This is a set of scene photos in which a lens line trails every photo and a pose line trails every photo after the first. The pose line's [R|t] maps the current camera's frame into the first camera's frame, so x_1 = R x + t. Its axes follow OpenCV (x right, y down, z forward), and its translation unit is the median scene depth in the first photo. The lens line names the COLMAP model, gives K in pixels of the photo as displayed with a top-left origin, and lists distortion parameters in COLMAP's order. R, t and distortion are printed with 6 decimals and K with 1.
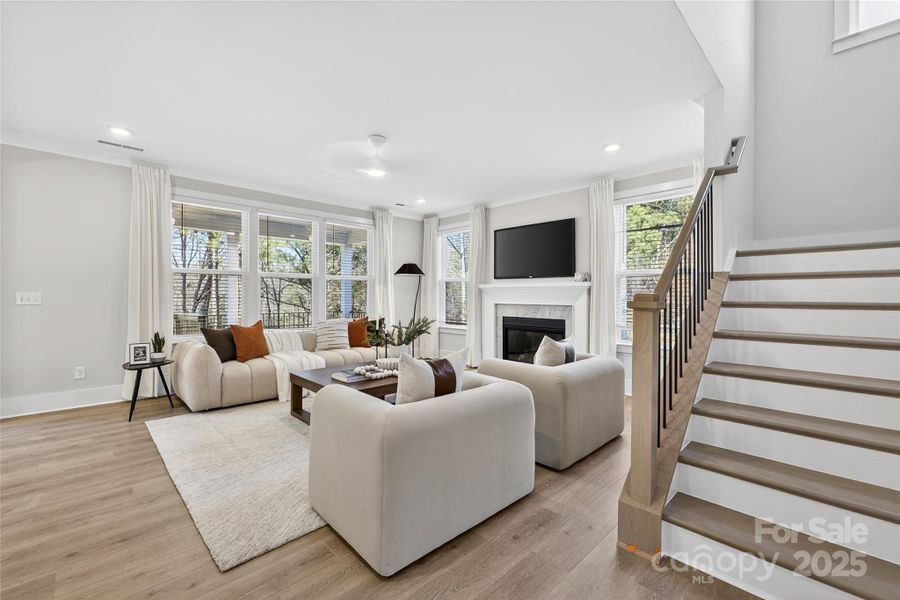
lens RADIAL K [[377.2, 0, 448.6], [0, 377.2, 299.9], [0, 0, 1]] dist [0.004413, 0.000173]
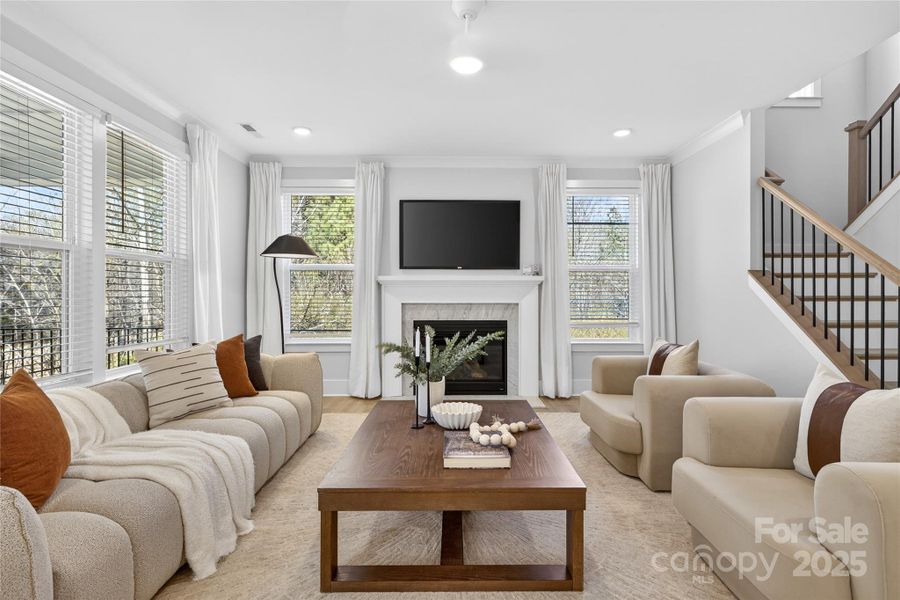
lens RADIAL K [[418.7, 0, 472.2], [0, 418.7, 302.1], [0, 0, 1]] dist [-0.003347, 0.001830]
pose [[0.686439, -0.020234, 0.726906, -0.385657], [0.012714, 0.999794, 0.015824, -0.003164], [-0.727076, -0.001621, 0.686555, 0.377375]]
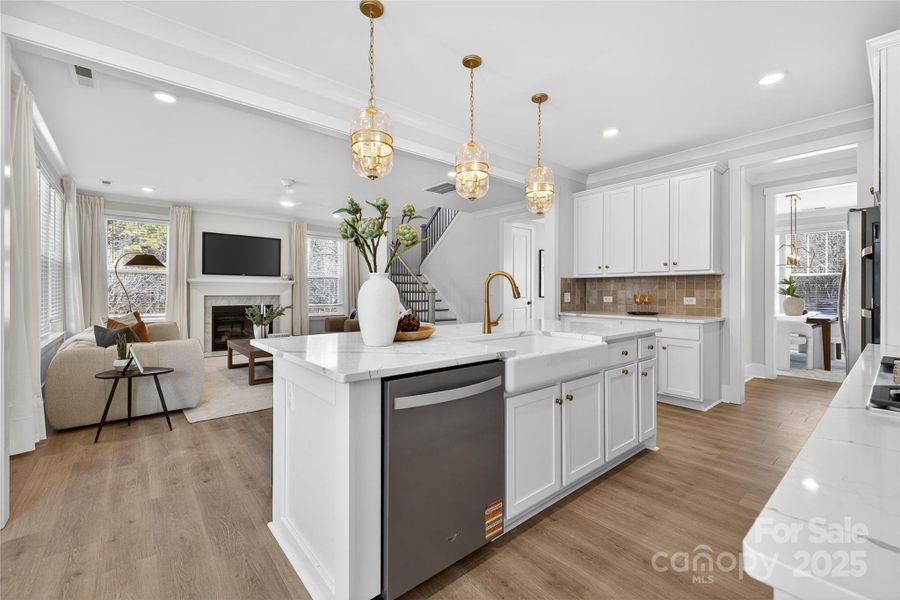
lens RADIAL K [[377.2, 0, 445.7], [0, 377.2, 290.1], [0, 0, 1]] dist [0.004413, 0.000173]
pose [[0.067909, 0.001269, 0.997691, -1.042737], [0.012563, 0.999919, -0.002127, 0.004930], [-0.997612, 0.012678, 0.067887, 0.190946]]
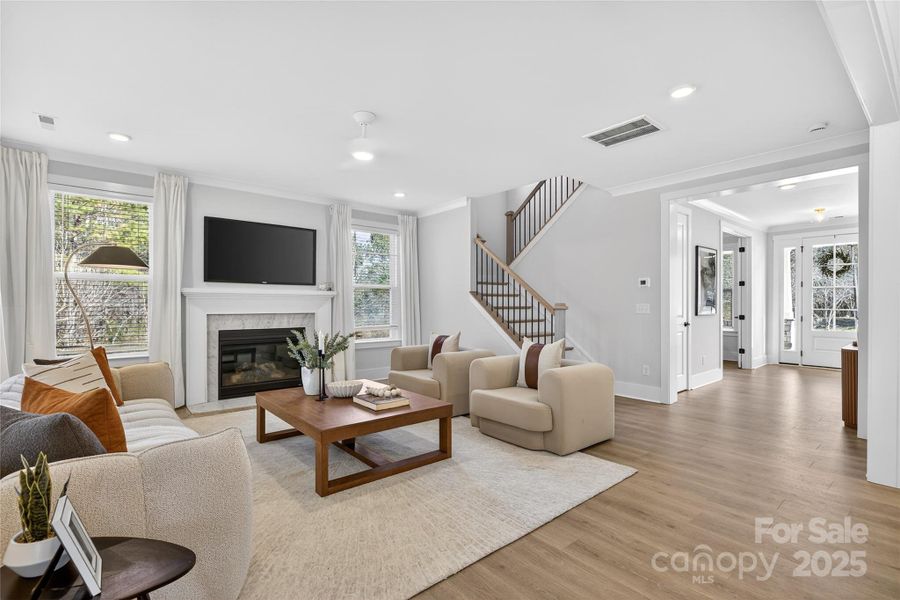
lens RADIAL K [[418.7, 0, 448.3], [0, 418.7, 306.8], [0, 0, 1]] dist [-0.003347, 0.001830]
pose [[0.071164, -0.008581, 0.997428, -0.713181], [0.013266, 0.999883, 0.007655, -0.005621], [-0.997376, 0.012687, 0.071269, 0.488184]]
